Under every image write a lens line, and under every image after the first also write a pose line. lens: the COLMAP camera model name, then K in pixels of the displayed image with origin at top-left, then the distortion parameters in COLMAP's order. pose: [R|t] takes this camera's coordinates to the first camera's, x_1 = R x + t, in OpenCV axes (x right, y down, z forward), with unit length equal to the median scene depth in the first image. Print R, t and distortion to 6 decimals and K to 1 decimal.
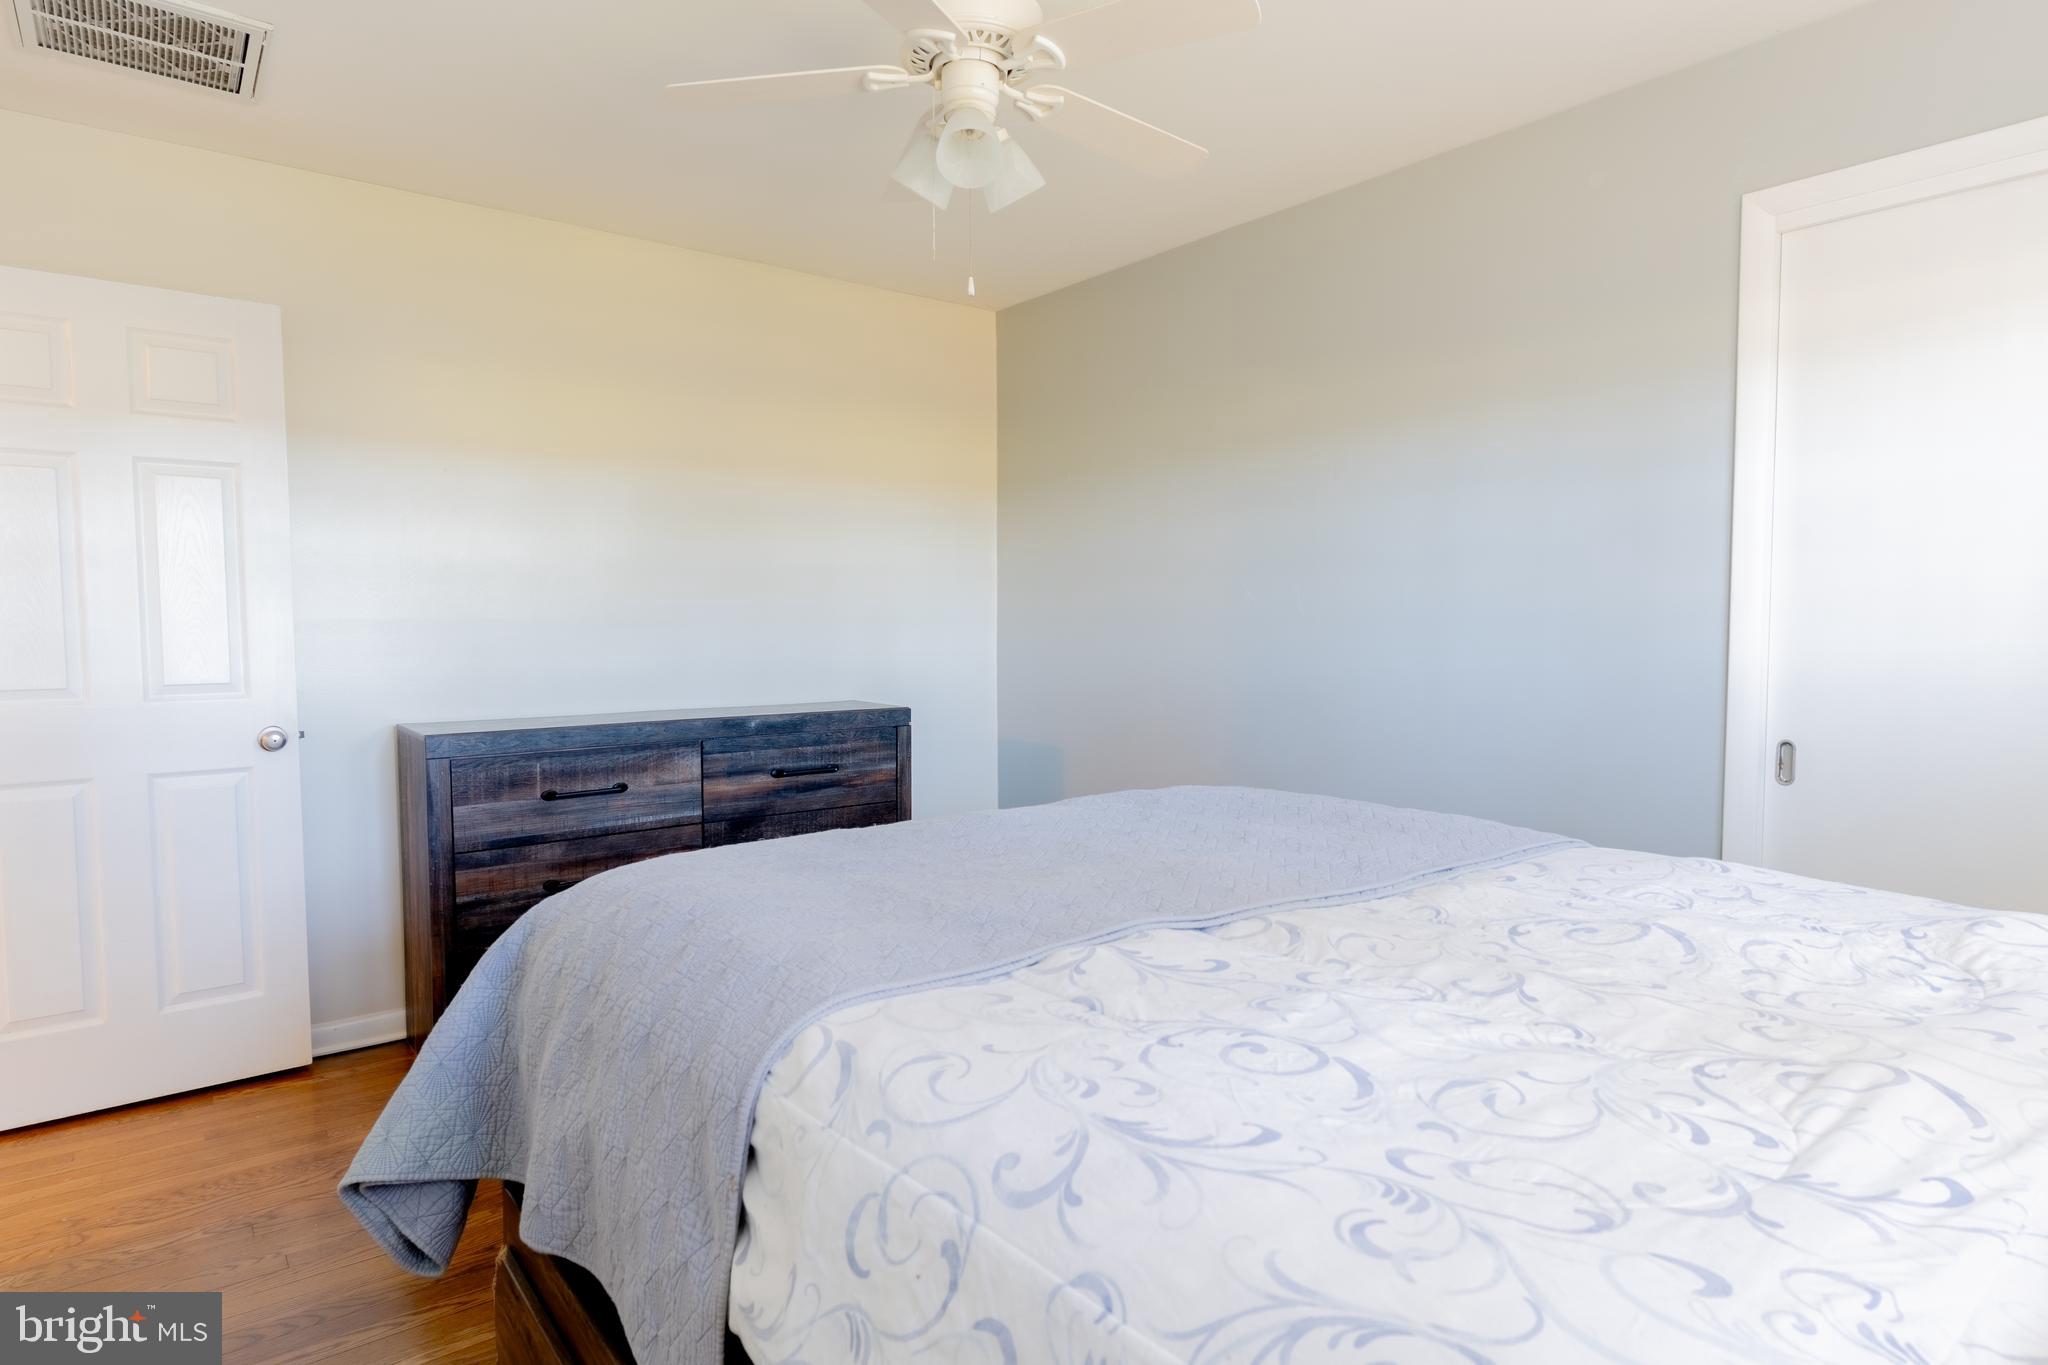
lens RADIAL K [[1121.1, 0, 1024.0], [0, 1121.1, 682.5], [0, 0, 1]] dist [-0.003813, -0.000043]
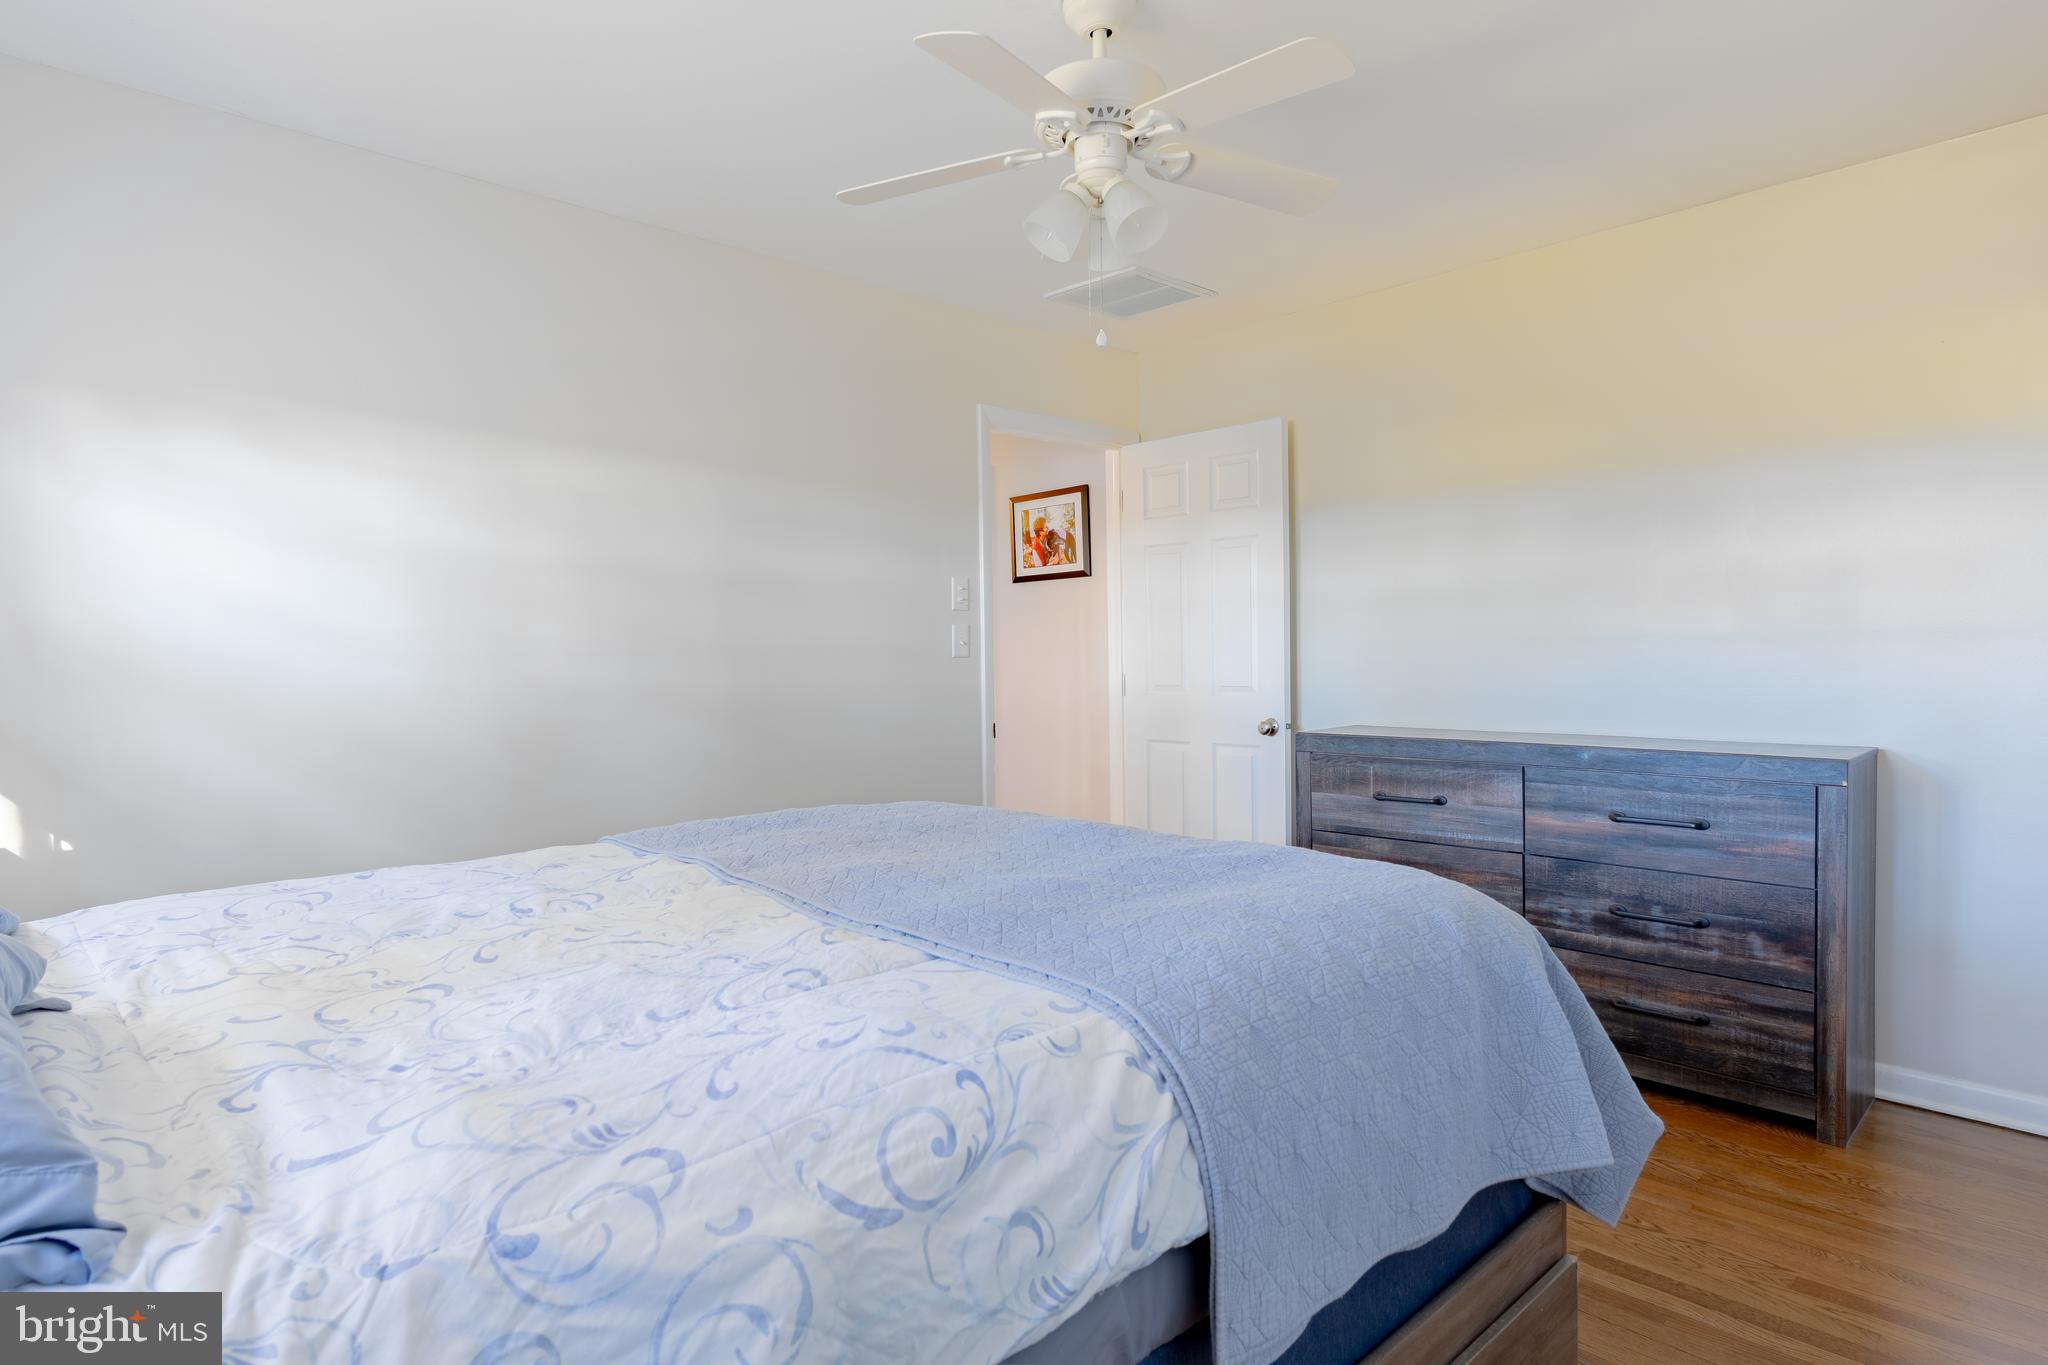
lens RADIAL K [[1121.1, 0, 1024.0], [0, 1121.1, 682.5], [0, 0, 1]] dist [-0.003813, -0.000043]
pose [[0.092266, 0.027358, -0.995359, 0.613997], [-0.043866, 0.998764, 0.023385, -0.022198], [0.994768, 0.041505, 0.093352, 0.494941]]
